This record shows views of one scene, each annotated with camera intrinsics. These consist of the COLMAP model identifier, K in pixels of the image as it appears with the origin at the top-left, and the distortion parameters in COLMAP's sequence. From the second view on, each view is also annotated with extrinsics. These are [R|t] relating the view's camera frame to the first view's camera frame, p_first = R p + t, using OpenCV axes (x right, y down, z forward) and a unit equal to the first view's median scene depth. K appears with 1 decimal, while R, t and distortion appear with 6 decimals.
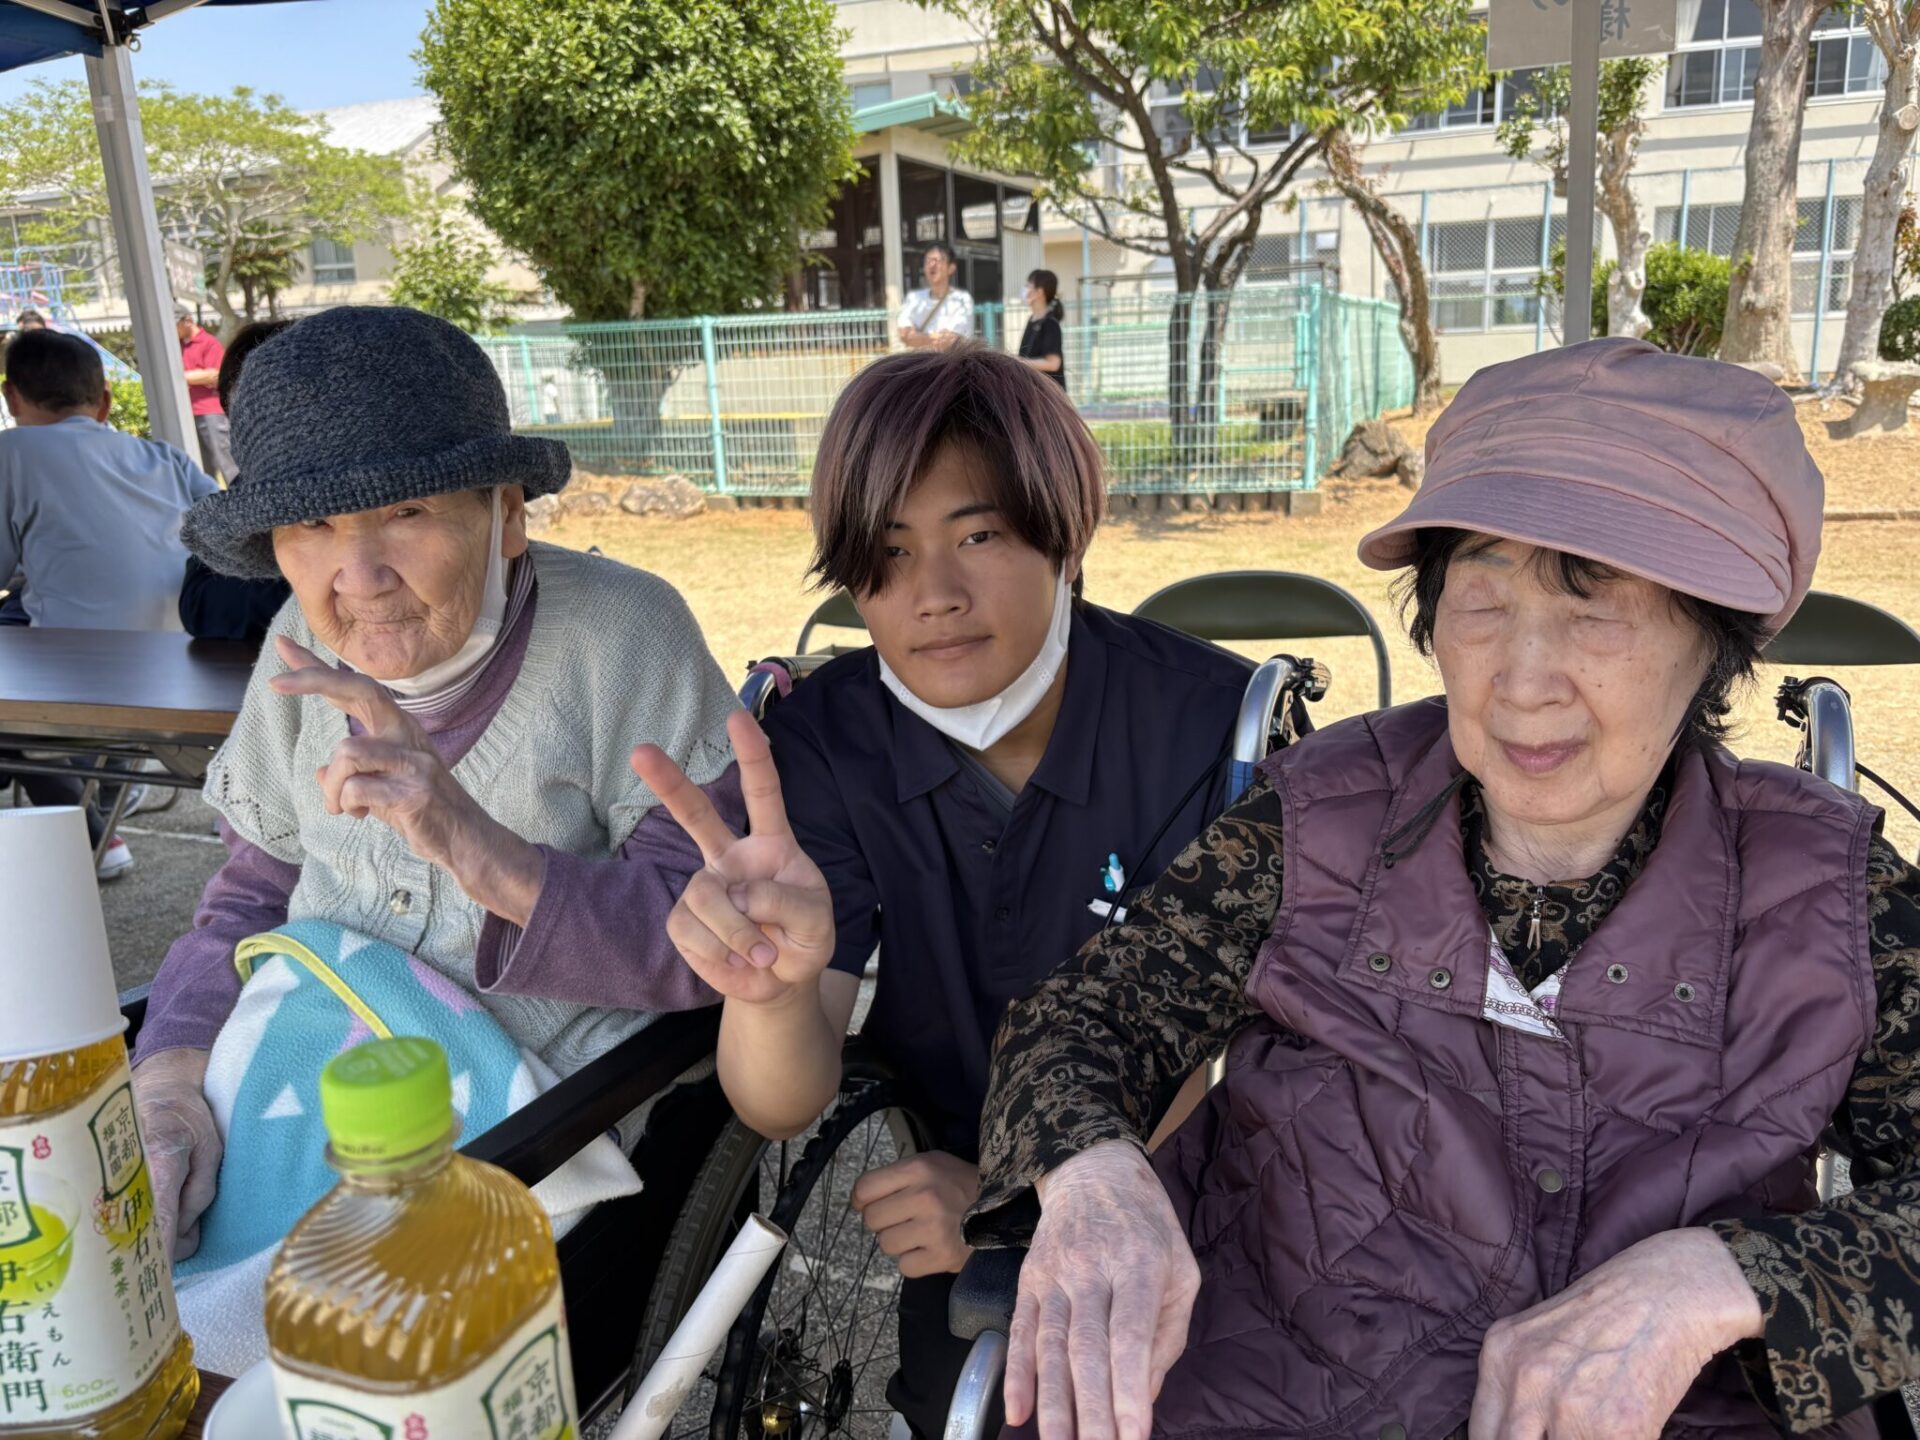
lens RADIAL K [[1423.0, 0, 960.0], [0, 1423.0, 720.0], [0, 0, 1]] dist [0.003715, -0.029445]
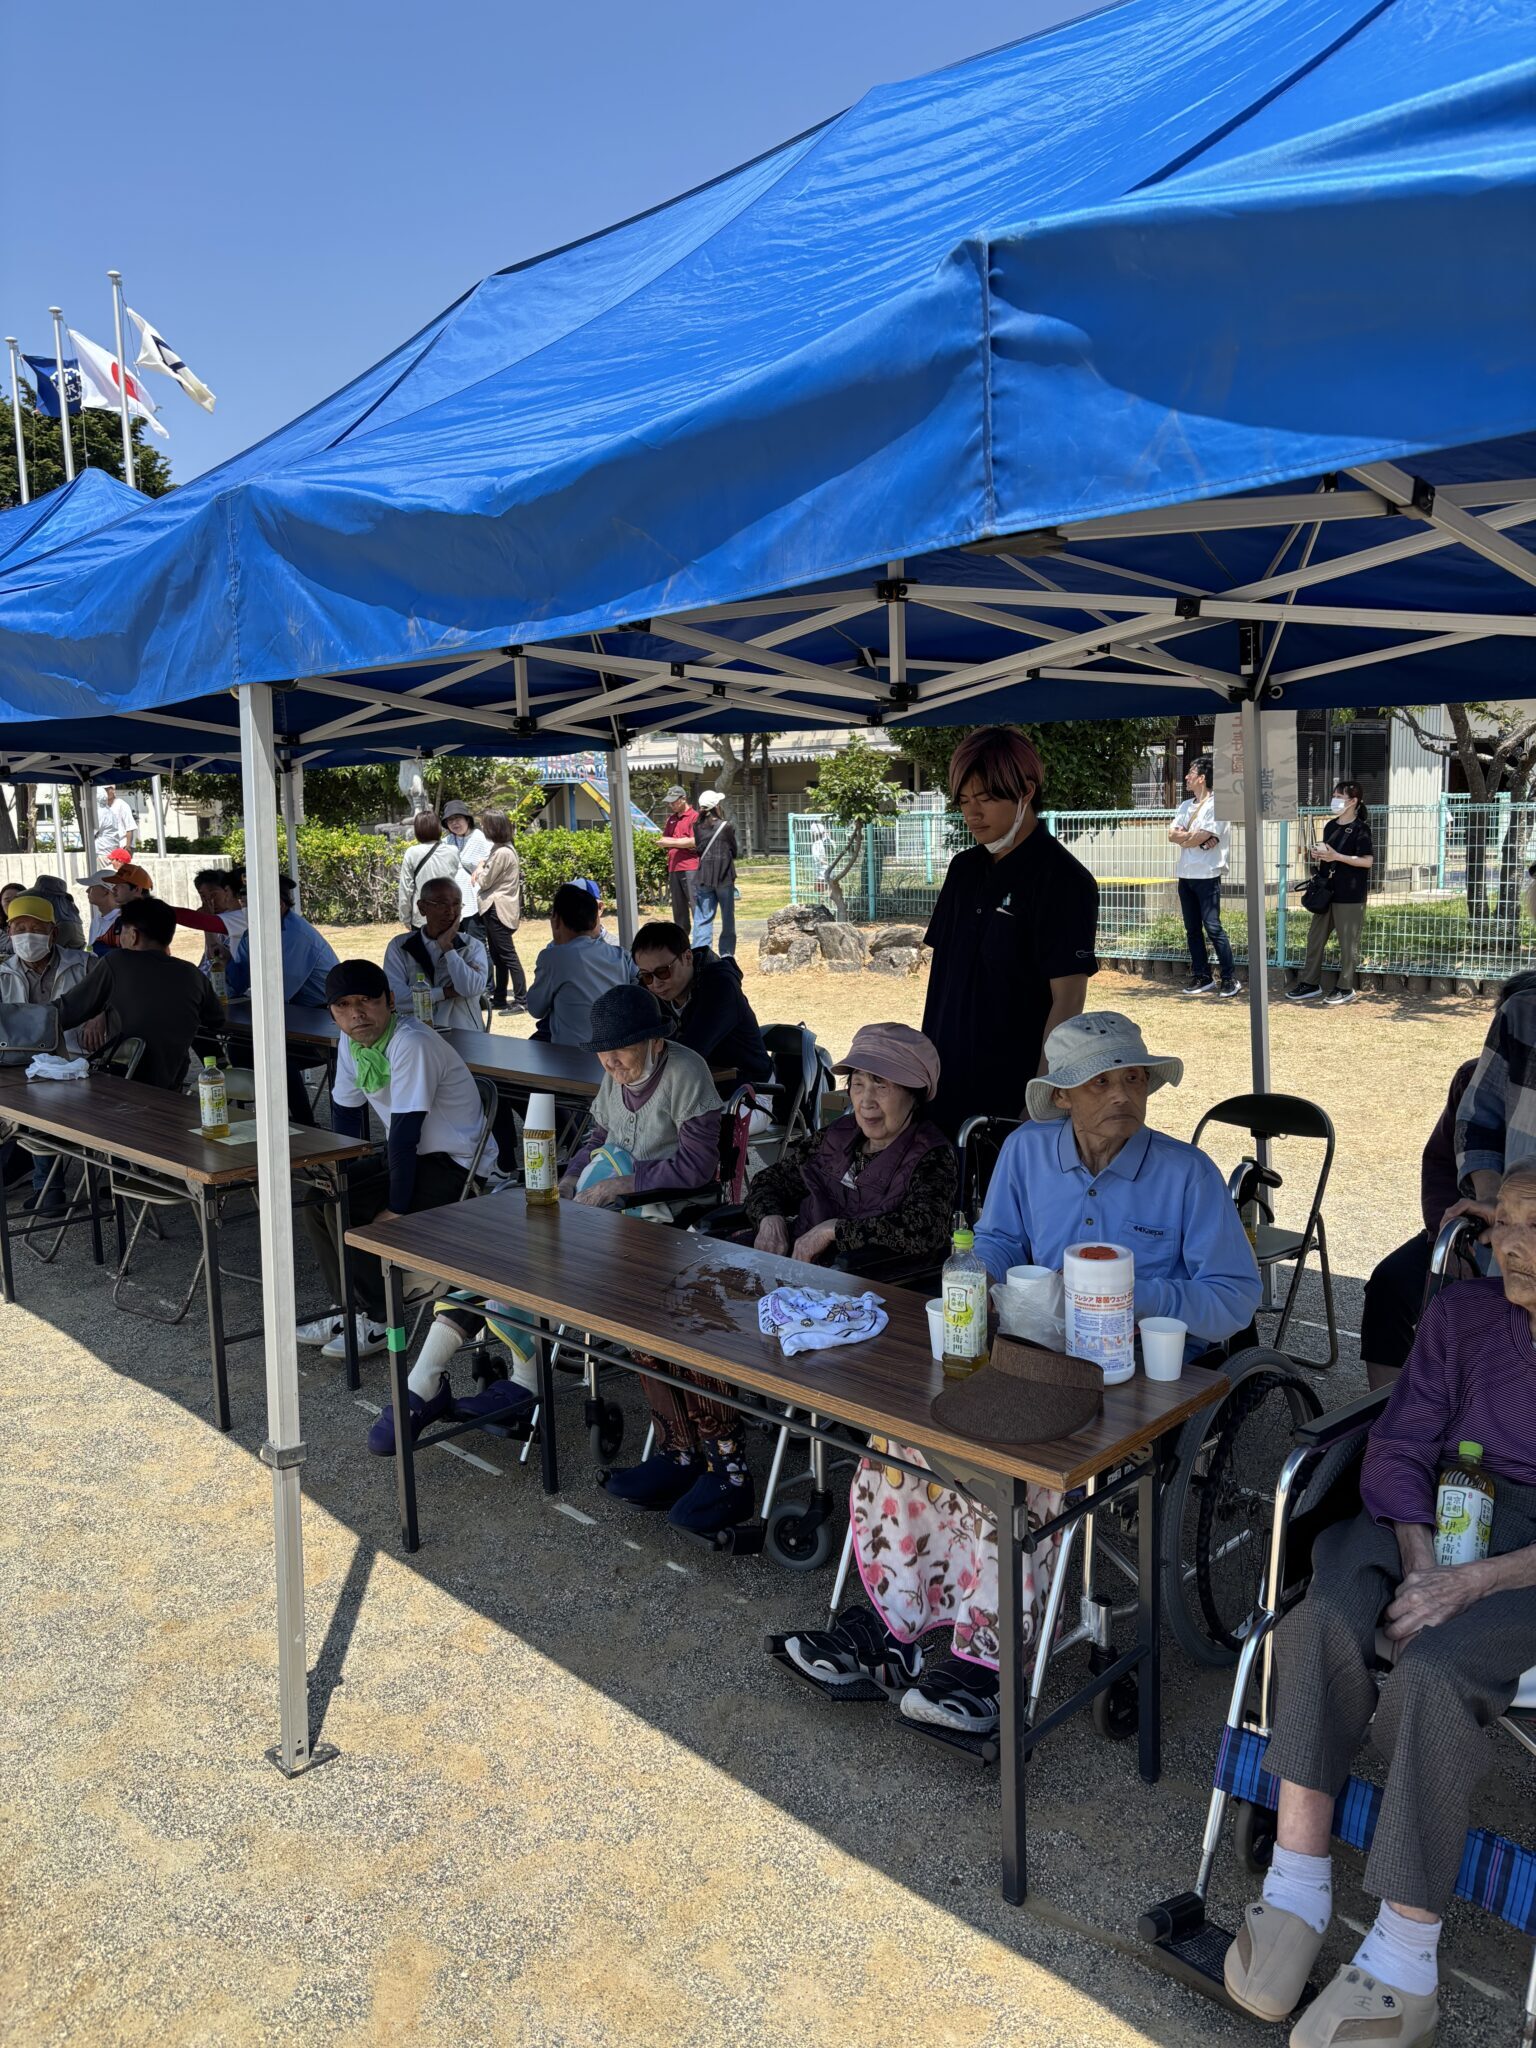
lens RADIAL K [[1517.9, 0, 768.0], [0, 1517.9, 1024.0], [0, 0, 1]] dist [0.003715, -0.029445]
pose [[0.903046, 0.067312, -0.424236, 0.182492], [-0.103531, 0.992636, -0.062883, 0.004677], [0.416879, 0.100708, 0.903366, -0.280658]]
